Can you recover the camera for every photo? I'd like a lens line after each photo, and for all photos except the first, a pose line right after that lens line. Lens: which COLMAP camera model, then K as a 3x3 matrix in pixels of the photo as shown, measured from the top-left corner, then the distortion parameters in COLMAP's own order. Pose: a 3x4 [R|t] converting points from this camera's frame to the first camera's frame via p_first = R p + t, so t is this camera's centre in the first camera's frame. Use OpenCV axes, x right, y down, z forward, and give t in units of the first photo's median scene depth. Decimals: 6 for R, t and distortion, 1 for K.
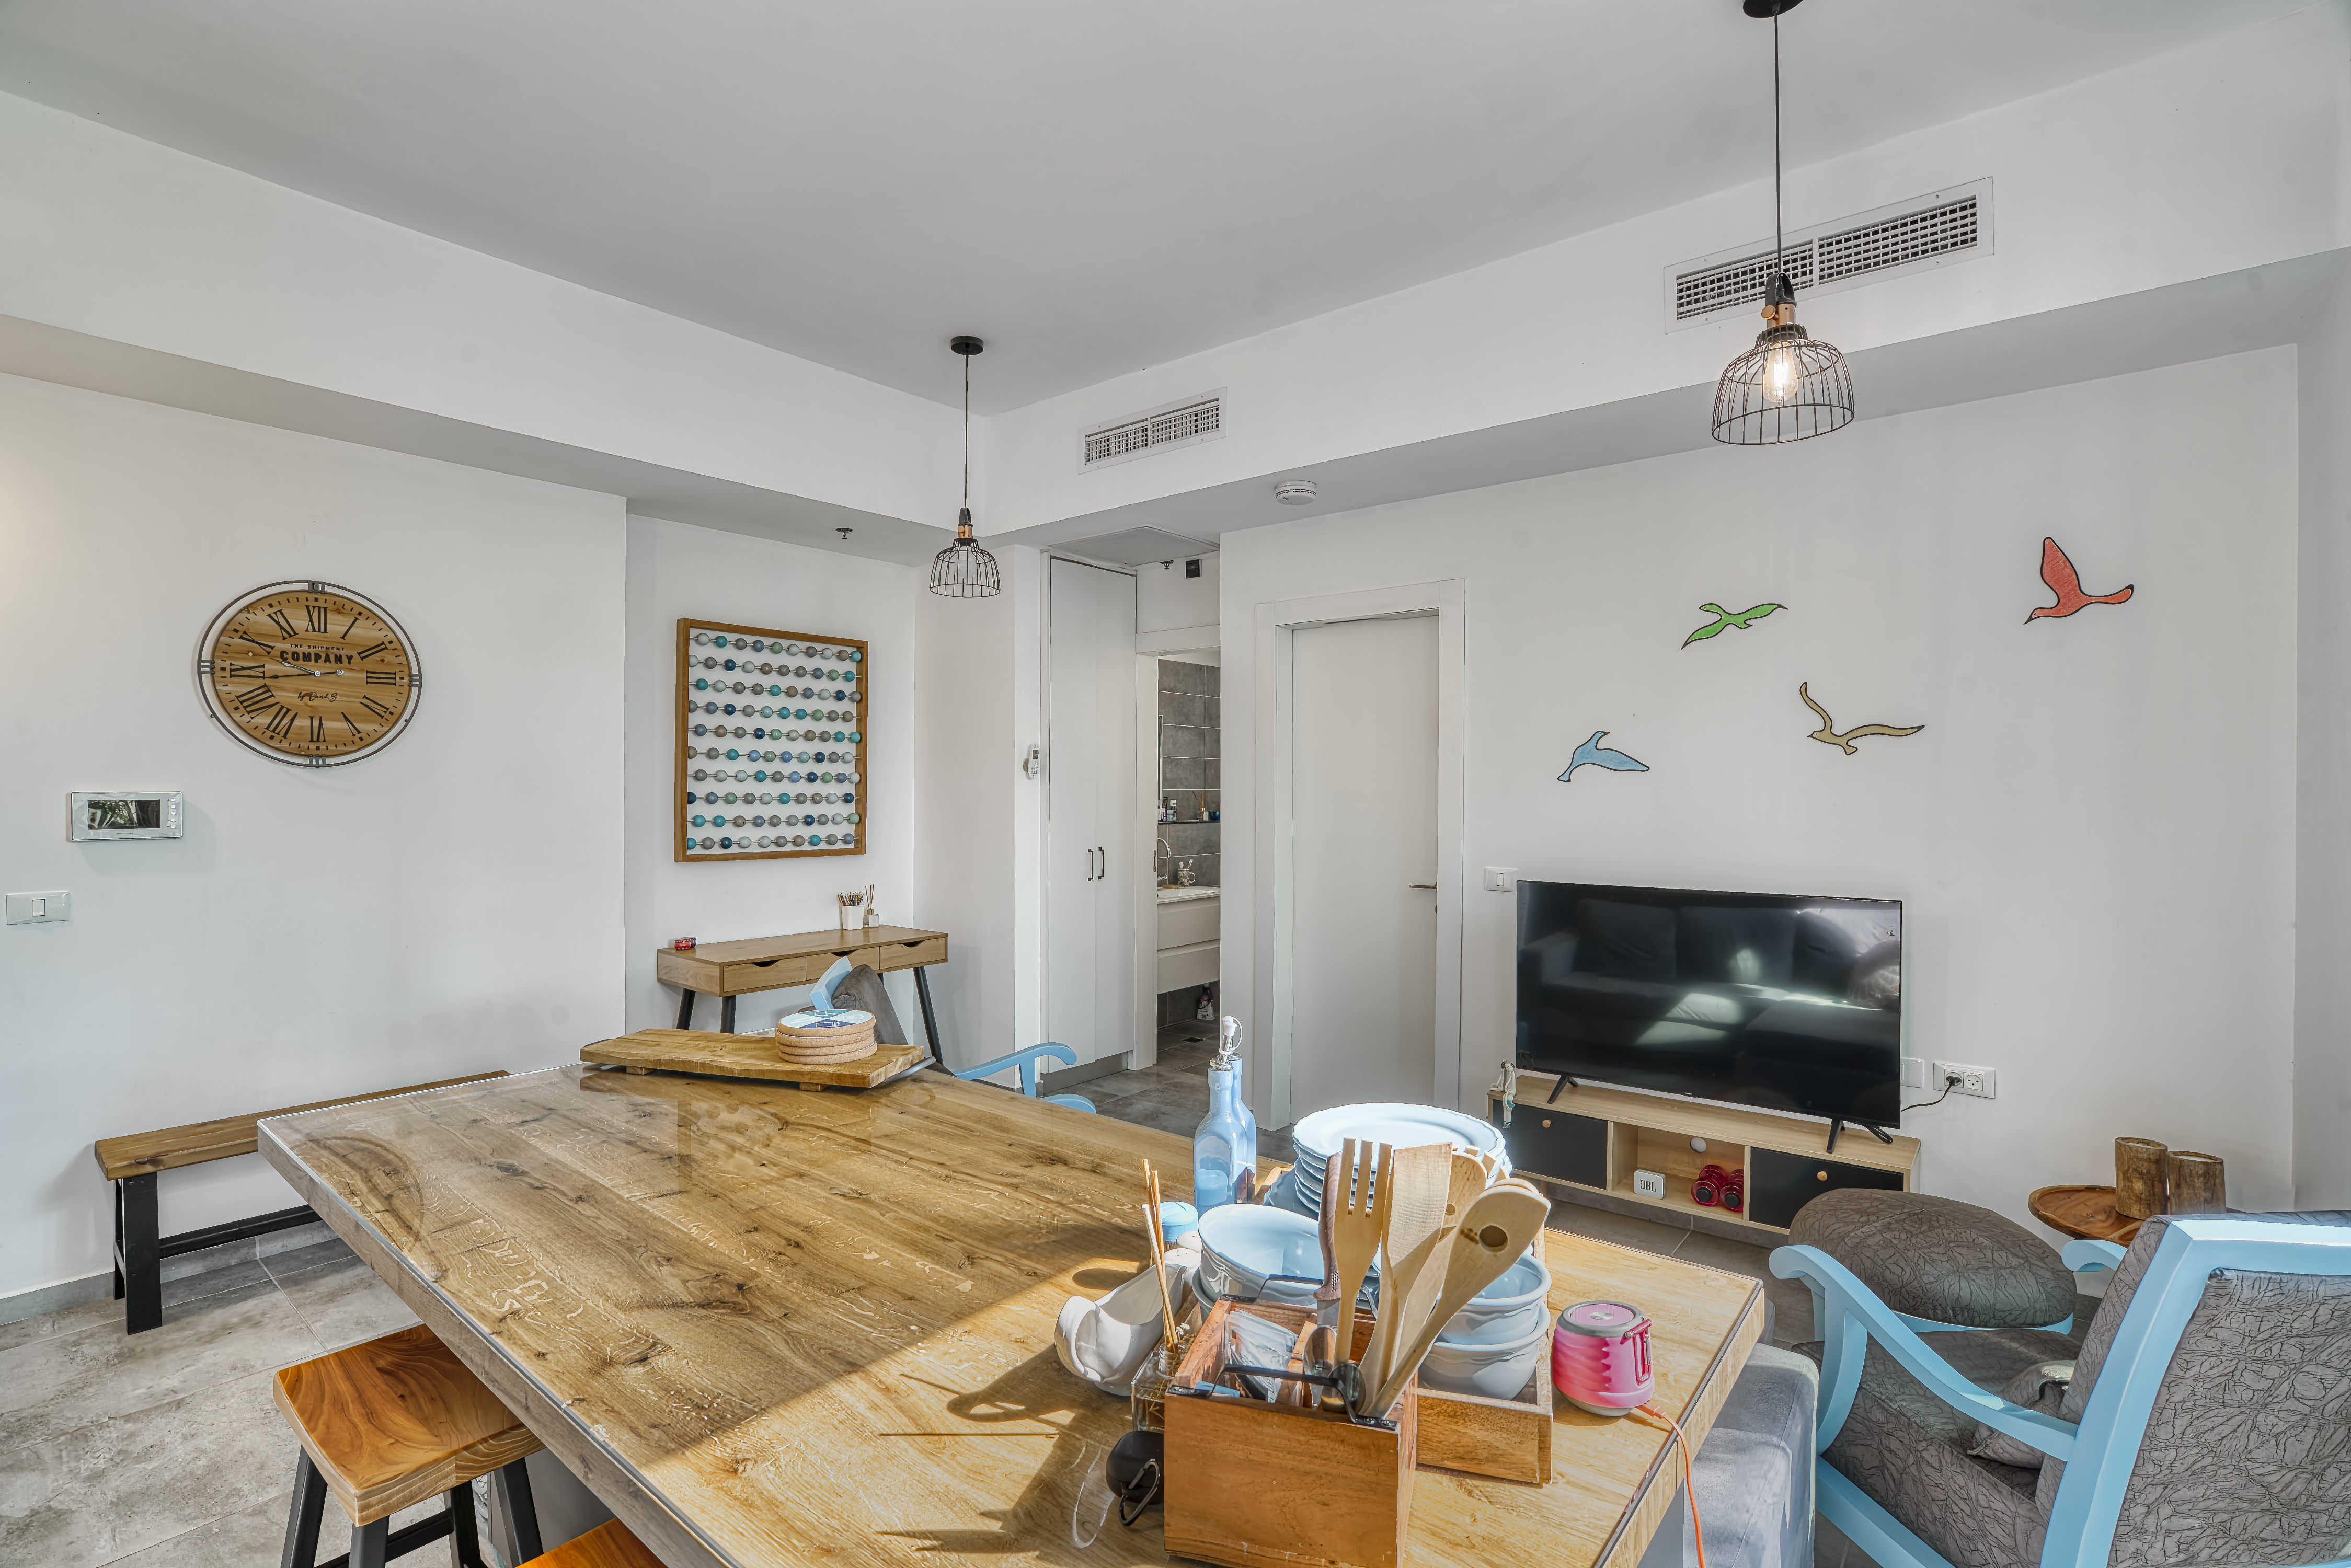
lens RADIAL K [[1098.1, 0, 1186.0], [0, 1098.1, 761.9], [0, 0, 1]] dist [-0.046378, 0.021254]
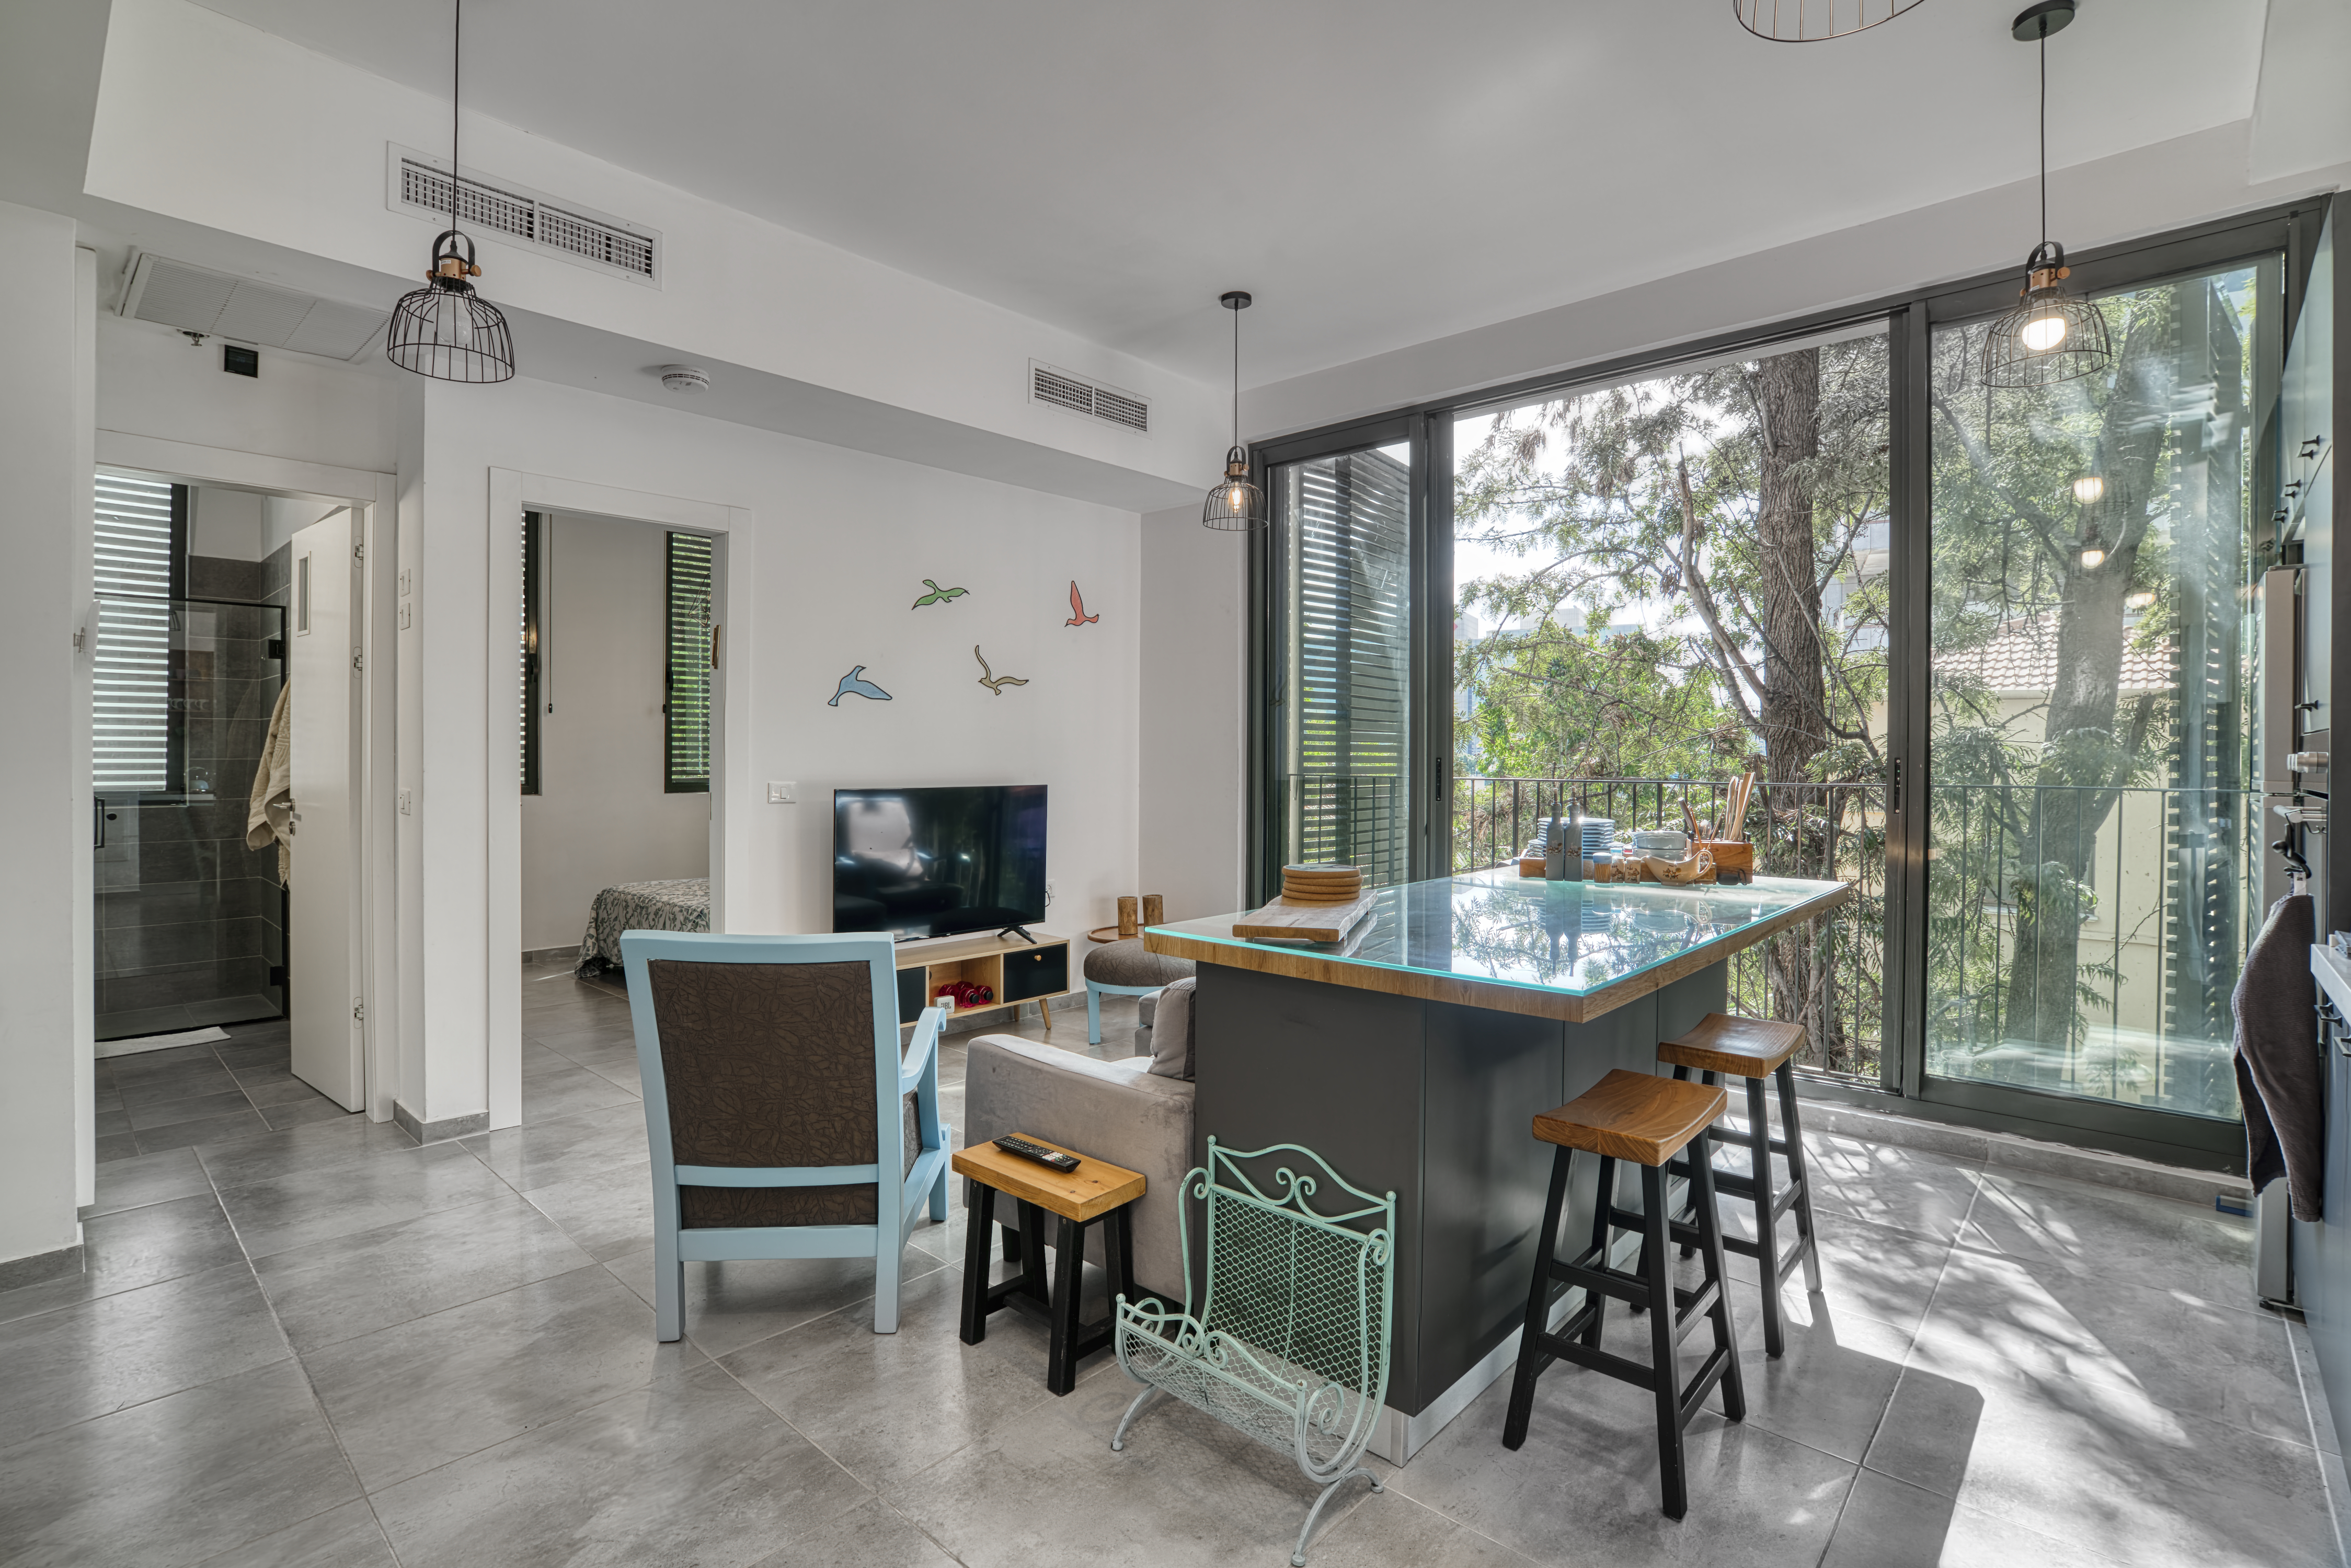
lens RADIAL K [[1098.1, 0, 1186.0], [0, 1098.1, 761.9], [0, 0, 1]] dist [-0.046378, 0.021254]
pose [[0.068099, -0.013130, 0.997592, -0.933331], [-0.029217, 0.999458, 0.015149, 0.057050], [-0.997251, -0.030178, 0.067678, 0.609041]]
